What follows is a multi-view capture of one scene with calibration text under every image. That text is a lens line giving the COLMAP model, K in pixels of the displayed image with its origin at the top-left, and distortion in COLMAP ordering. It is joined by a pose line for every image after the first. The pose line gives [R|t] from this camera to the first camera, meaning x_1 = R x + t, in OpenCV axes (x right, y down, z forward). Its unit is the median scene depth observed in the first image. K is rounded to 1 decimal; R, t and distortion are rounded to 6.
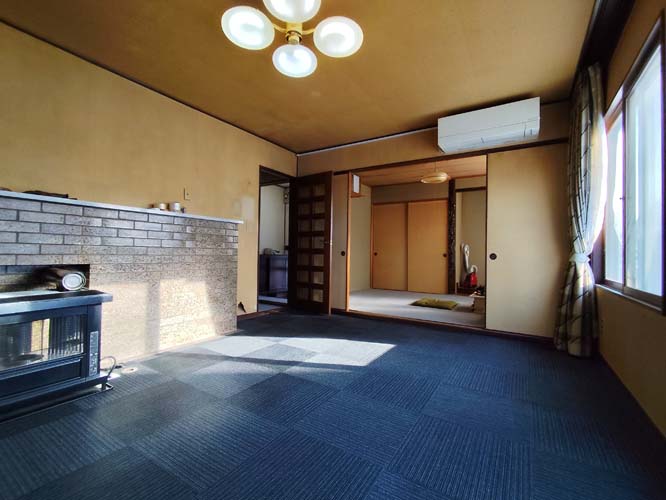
lens RADIAL K [[302.8, 0, 328.8], [0, 302.8, 247.6], [0, 0, 1]] dist [-0.005706, -0.000440]
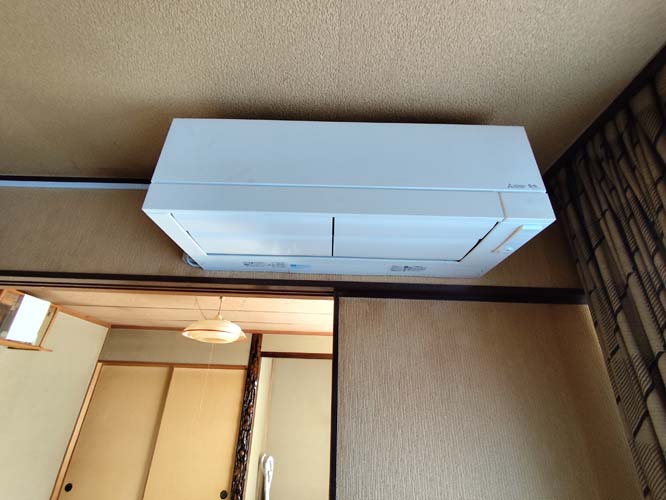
lens RADIAL K [[302.8, 0, 328.8], [0, 302.8, 247.6], [0, 0, 1]] dist [-0.005706, -0.000440]
pose [[0.841957, 0.253683, 0.476186, 0.215816], [-0.027138, 0.901365, -0.432210, -0.133455], [-0.538862, 0.350980, 0.765795, 0.449514]]
